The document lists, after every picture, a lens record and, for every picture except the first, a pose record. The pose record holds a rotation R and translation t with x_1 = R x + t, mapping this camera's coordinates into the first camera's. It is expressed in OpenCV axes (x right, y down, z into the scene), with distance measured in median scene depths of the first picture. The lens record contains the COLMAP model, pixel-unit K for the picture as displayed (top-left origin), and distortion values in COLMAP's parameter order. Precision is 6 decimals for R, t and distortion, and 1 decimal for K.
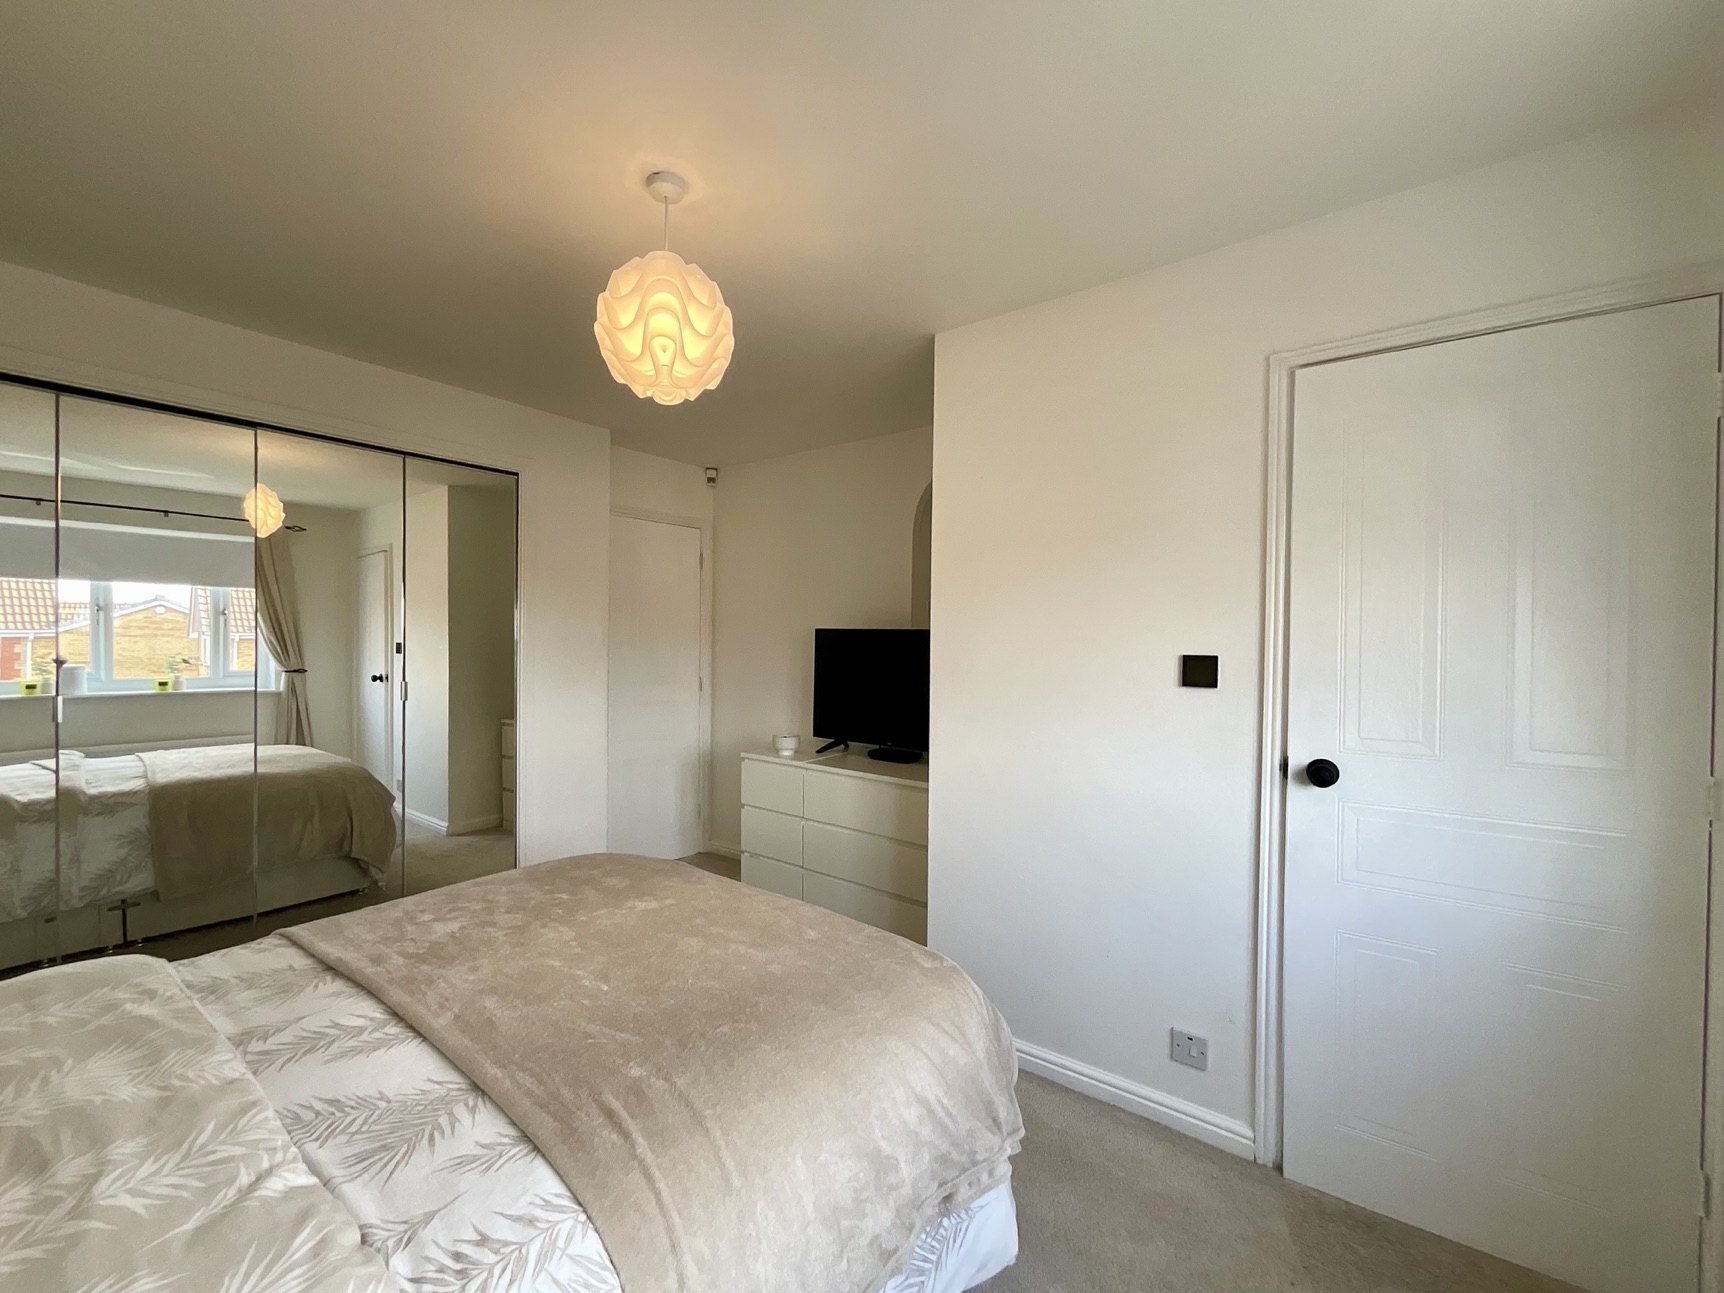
lens RADIAL K [[700.9, 0, 859.9], [0, 700.9, 650.0], [0, 0, 1]] dist [-0.002733, -0.000216]
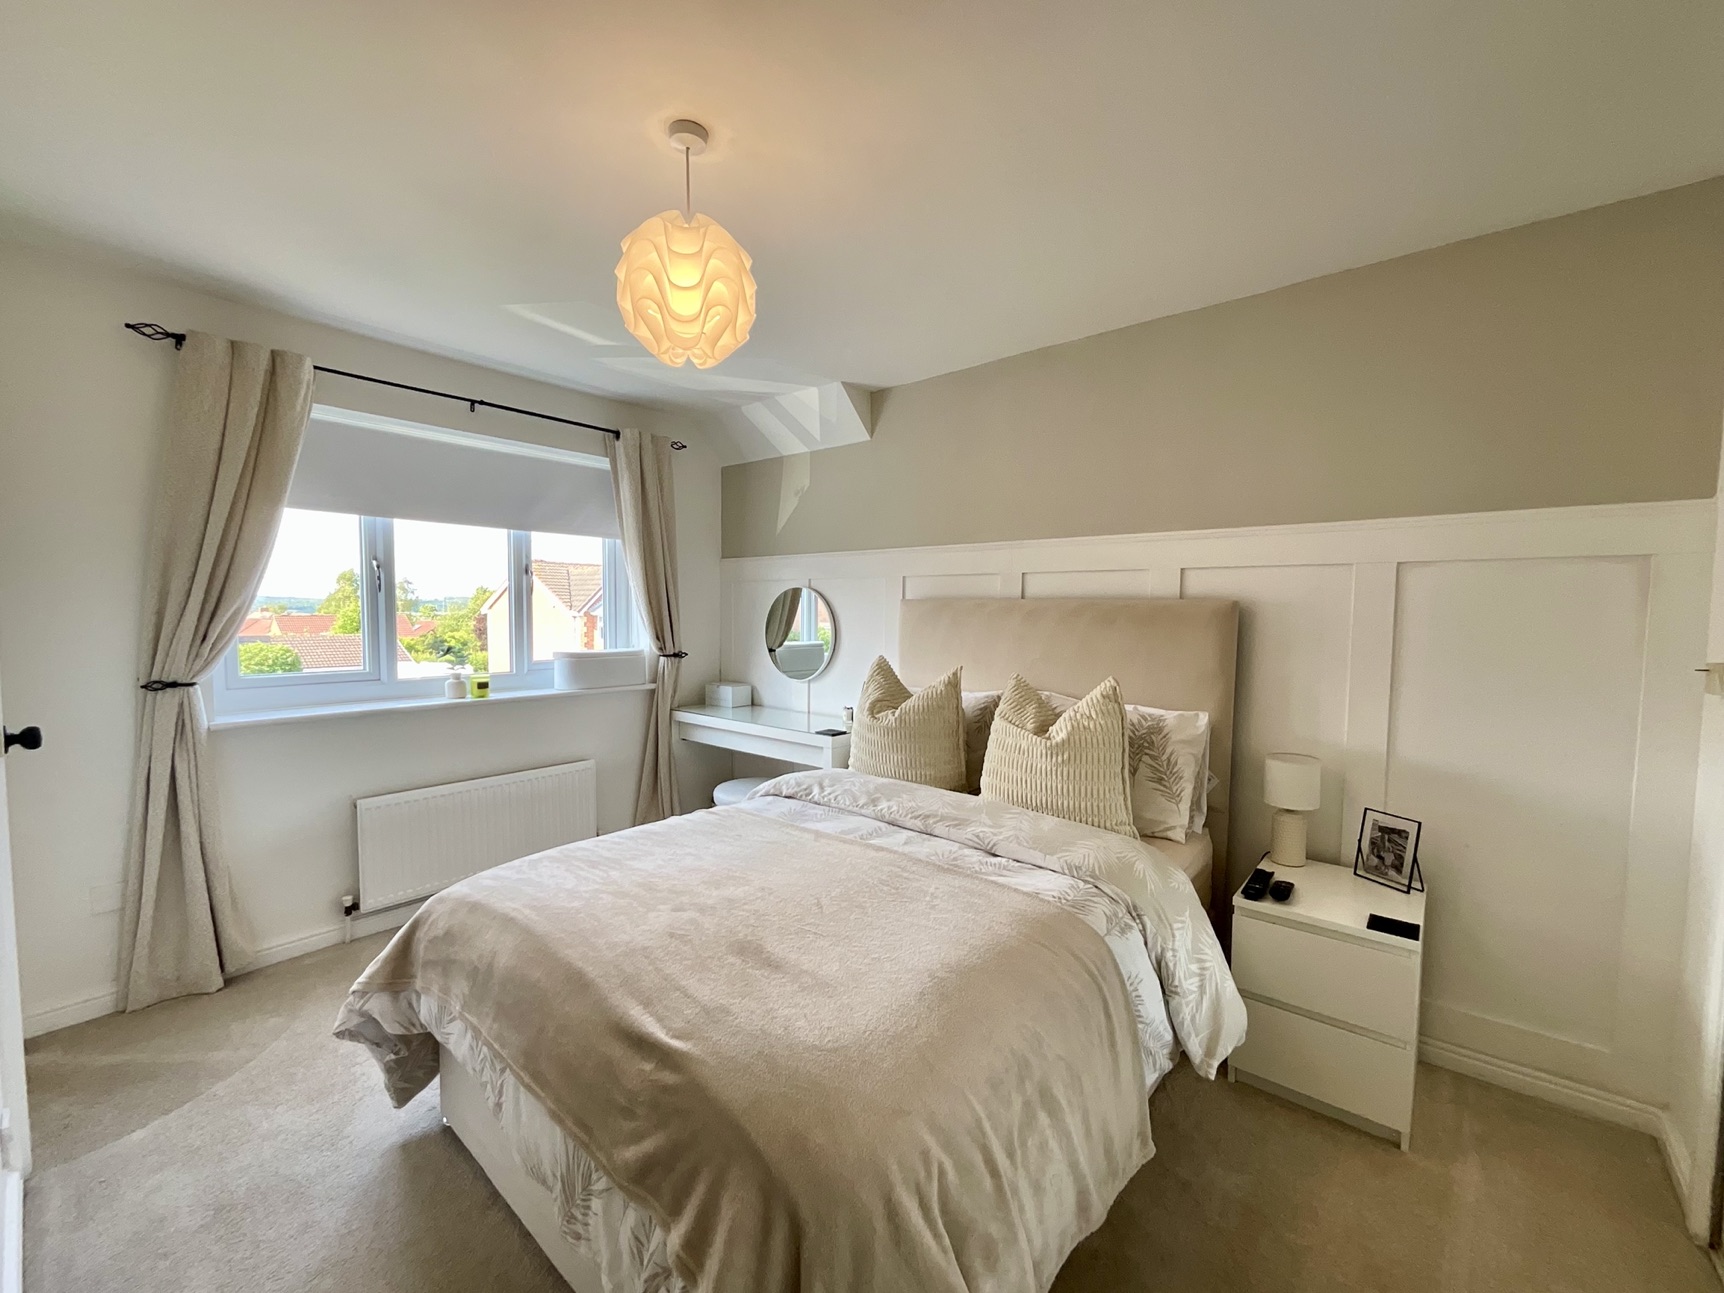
lens RADIAL K [[700.9, 0, 859.9], [0, 700.9, 650.0], [0, 0, 1]] dist [-0.002733, -0.000216]
pose [[-0.998366, -0.020854, 0.053193, -0.543114], [-0.016910, 0.997148, 0.073548, -0.034047], [-0.054575, 0.072529, -0.995872, 1.841539]]
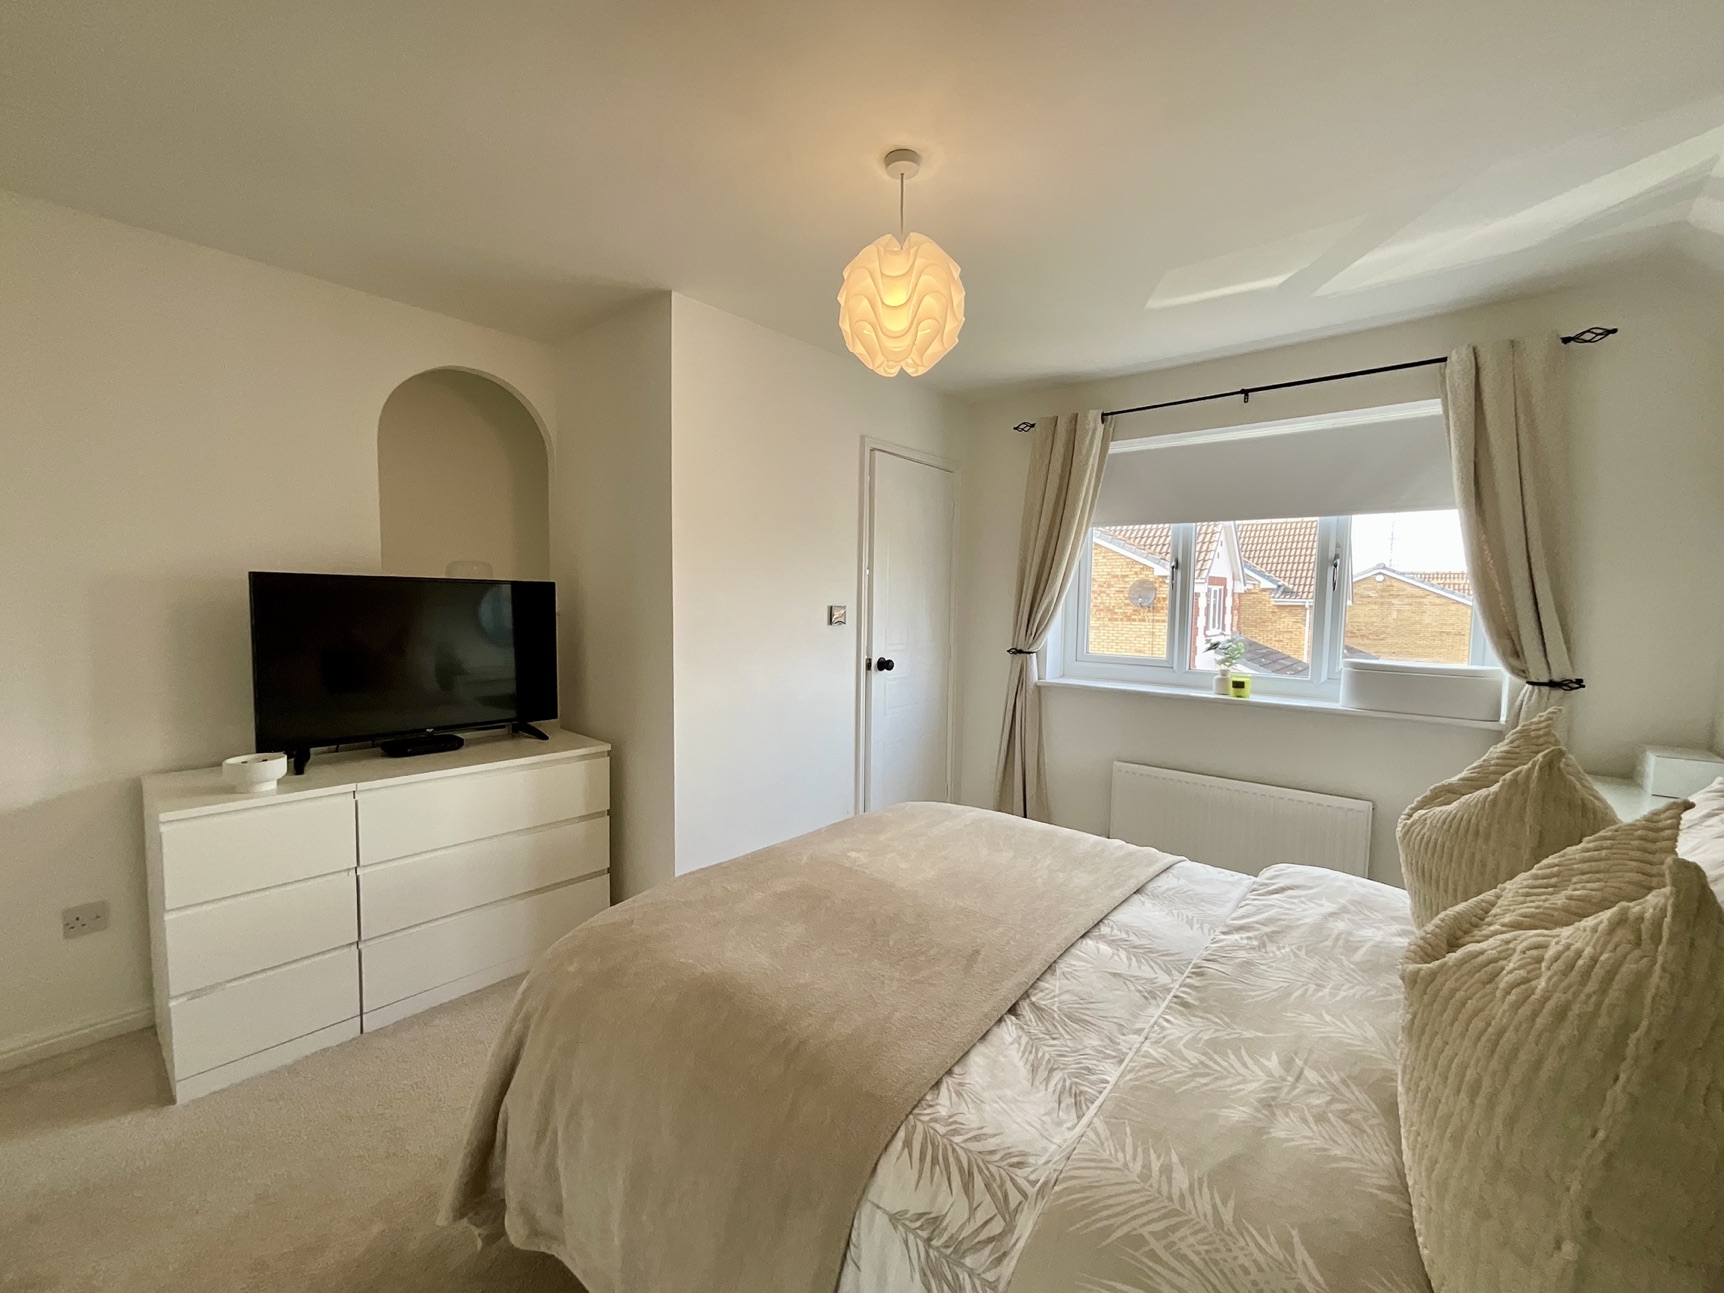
lens RADIAL K [[700.9, 0, 859.9], [0, 700.9, 650.0], [0, 0, 1]] dist [-0.002733, -0.000216]
pose [[0.061032, -0.084157, 0.994582, -1.276319], [0.002448, 0.996449, 0.084165, -0.029153], [-0.998133, -0.002702, 0.061022, 0.926010]]
